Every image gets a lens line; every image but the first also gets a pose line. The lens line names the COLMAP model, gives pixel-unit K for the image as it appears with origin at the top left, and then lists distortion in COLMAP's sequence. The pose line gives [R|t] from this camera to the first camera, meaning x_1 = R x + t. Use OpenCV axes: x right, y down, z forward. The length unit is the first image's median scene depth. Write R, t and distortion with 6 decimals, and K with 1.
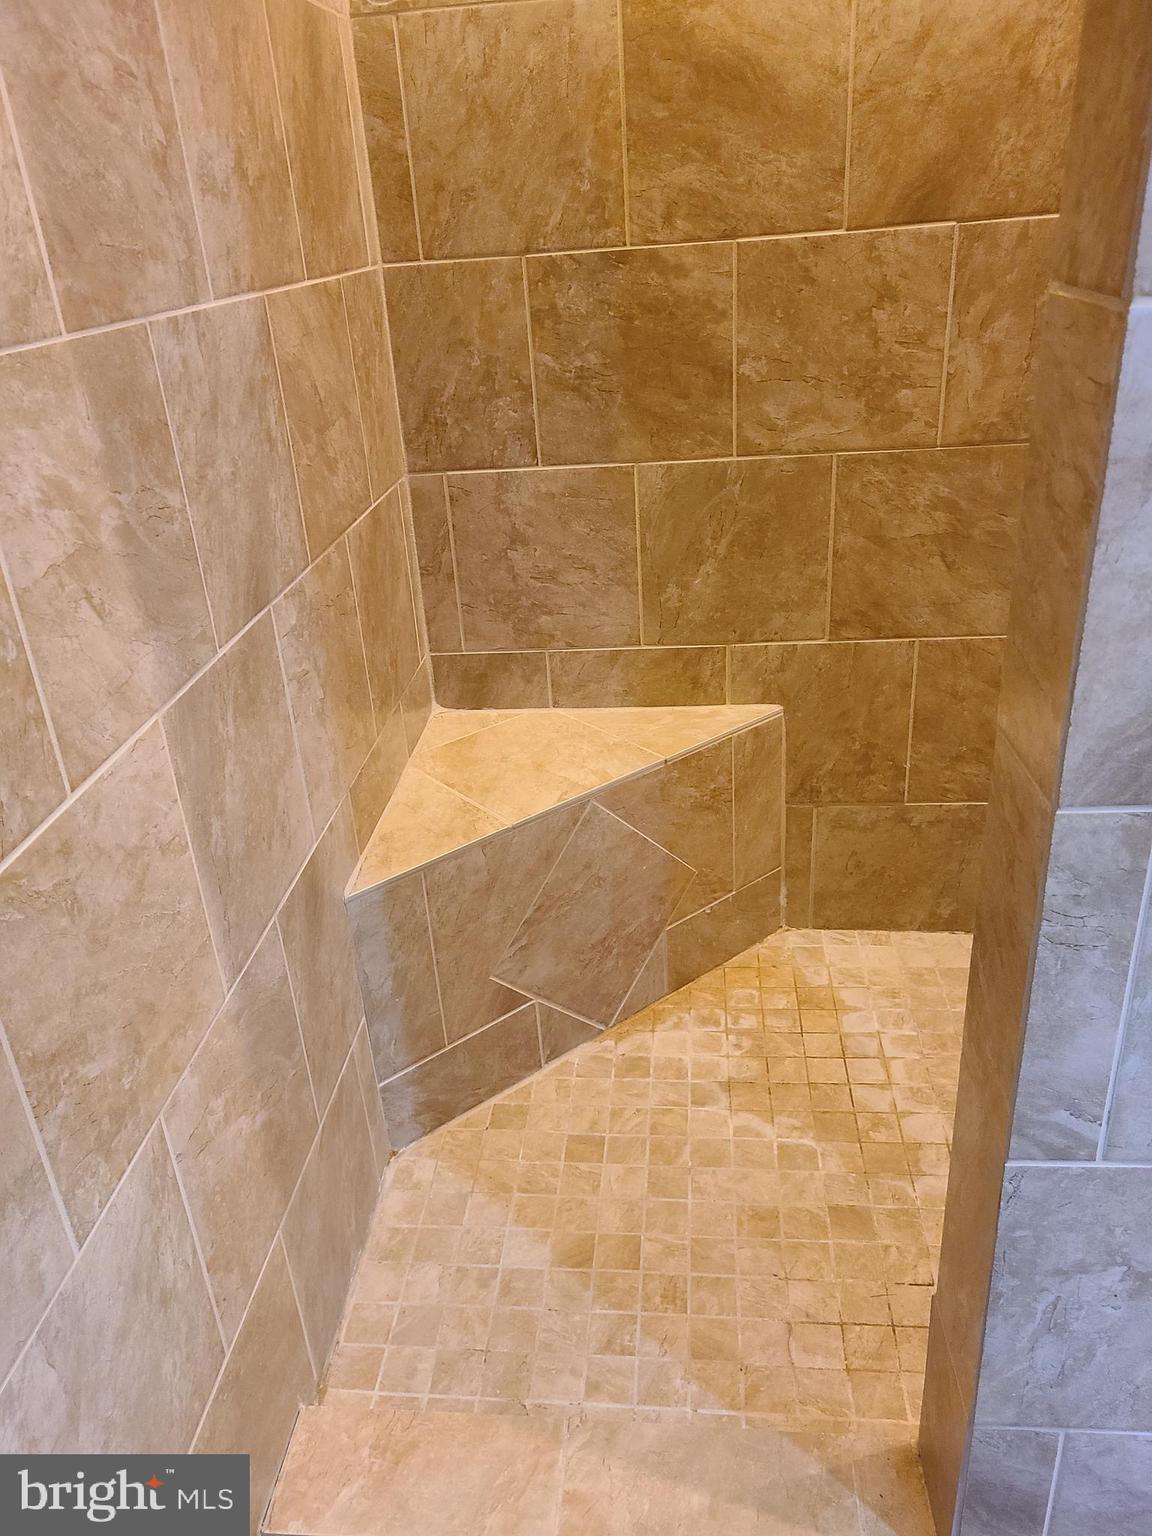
lens RADIAL K [[1149.2, 0, 571.2], [0, 1149.2, 774.4], [0, 0, 1]] dist [0.057215, -0.039861]
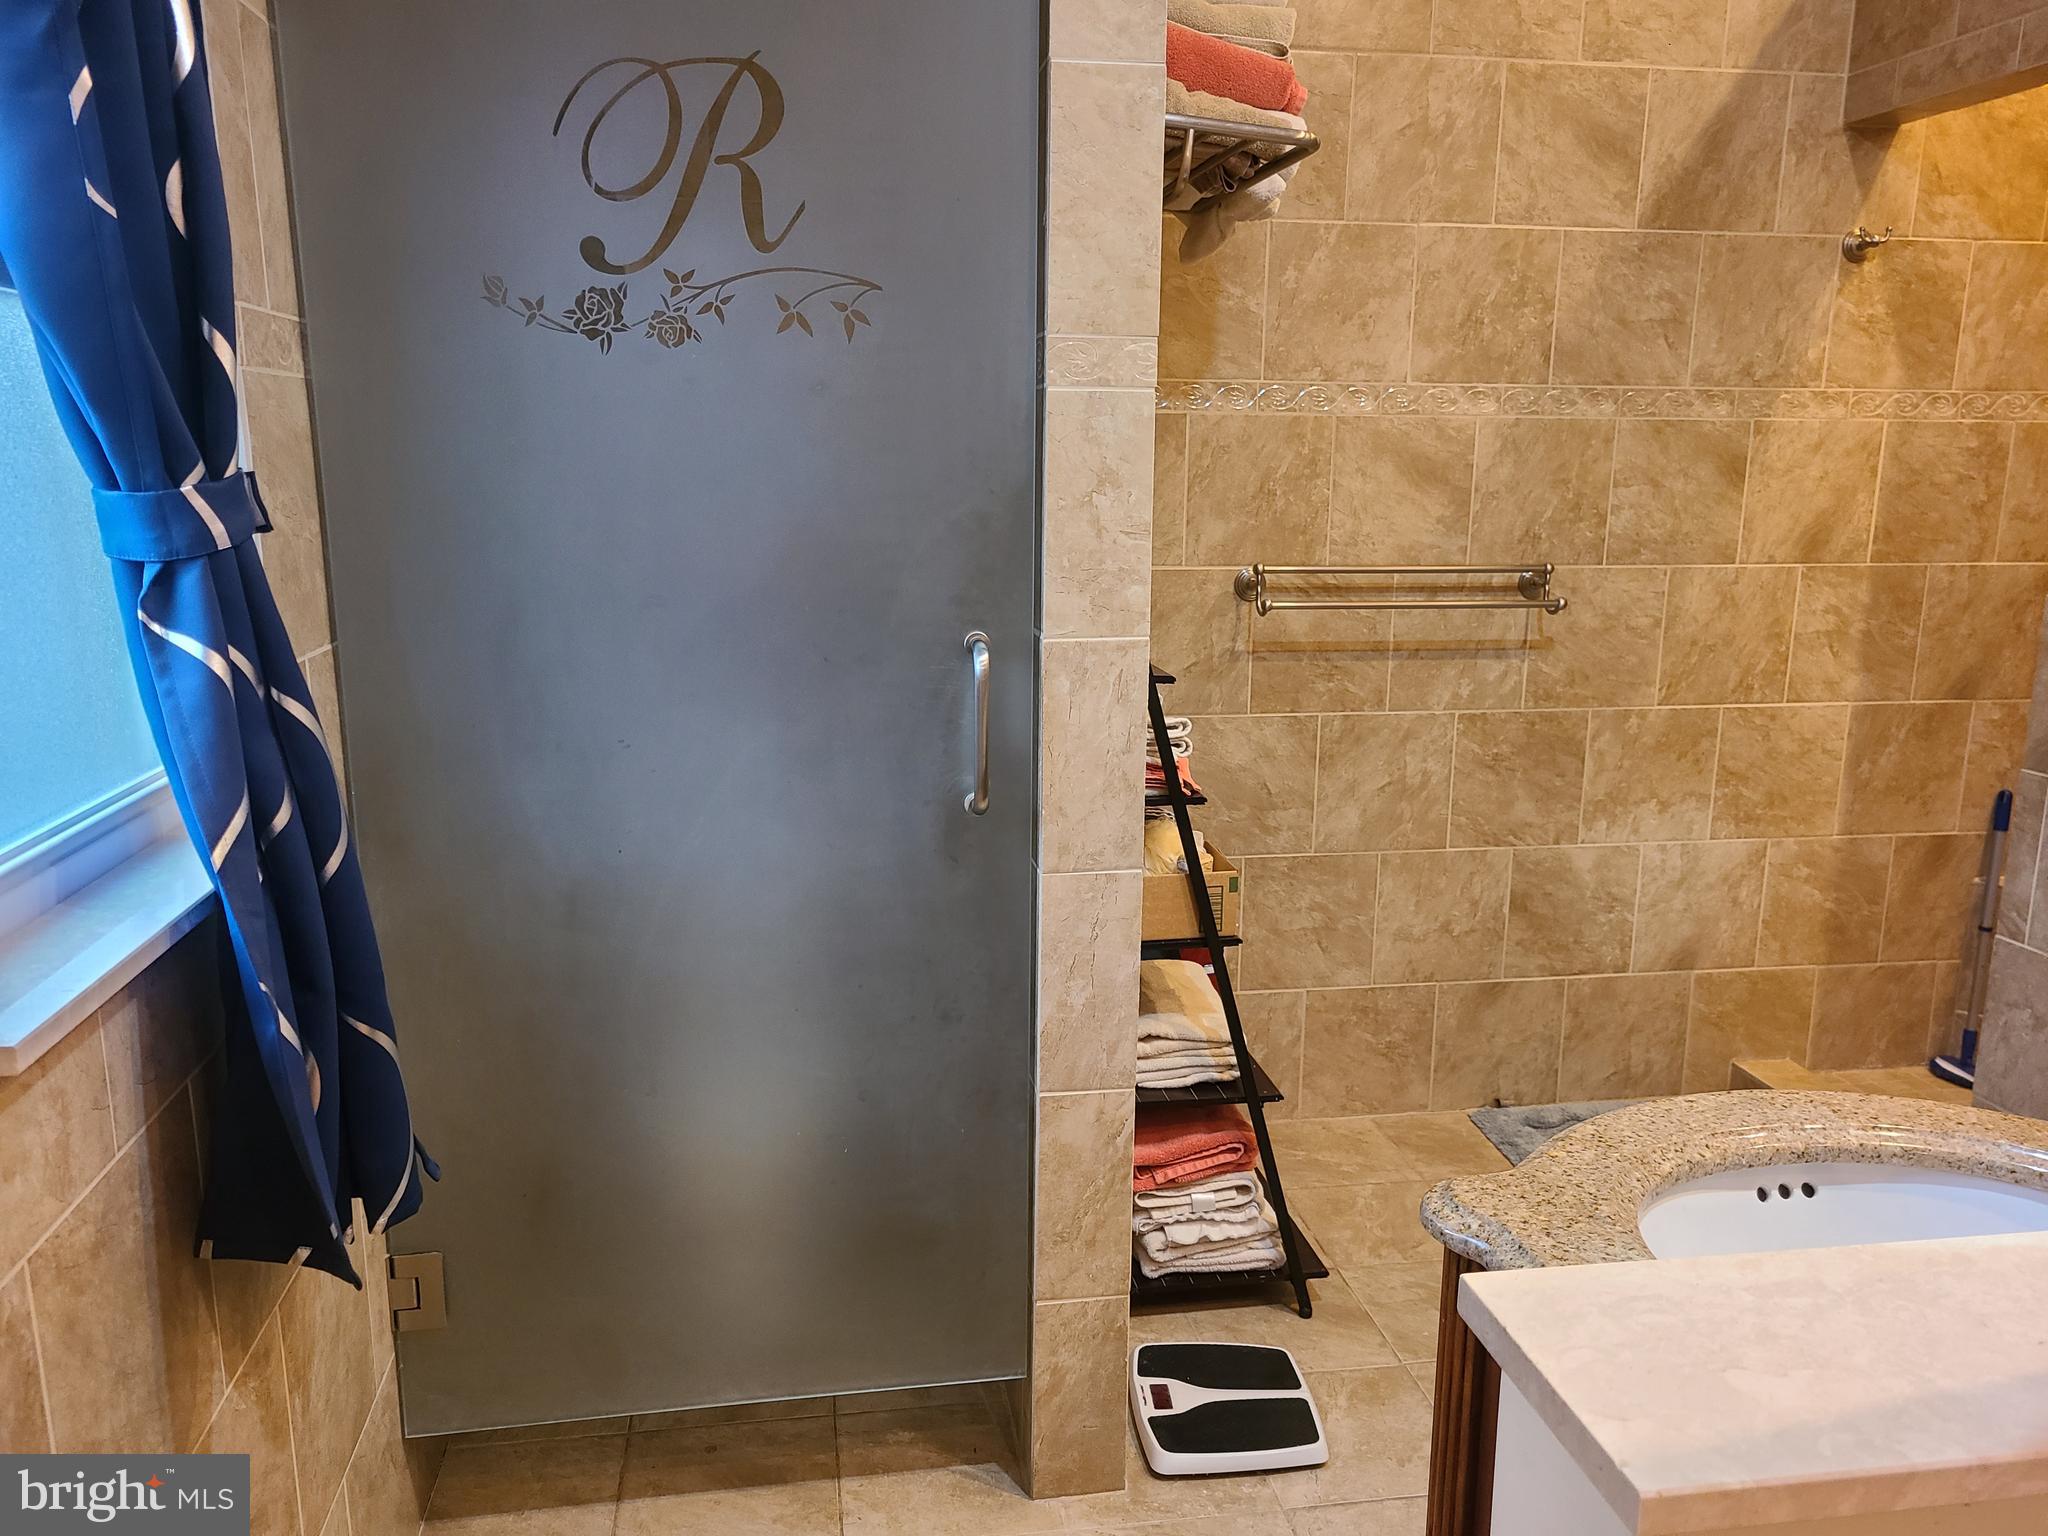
lens RADIAL K [[1532.3, 0, 1019.4], [0, 1532.3, 765.7], [0, 0, 1]] dist [0.057215, -0.039861]
pose [[0.252665, 0.262989, -0.931127, 2.708303], [-0.453083, 0.882476, 0.126302, 0.527020], [0.854913, 0.389965, 0.342127, -1.896474]]
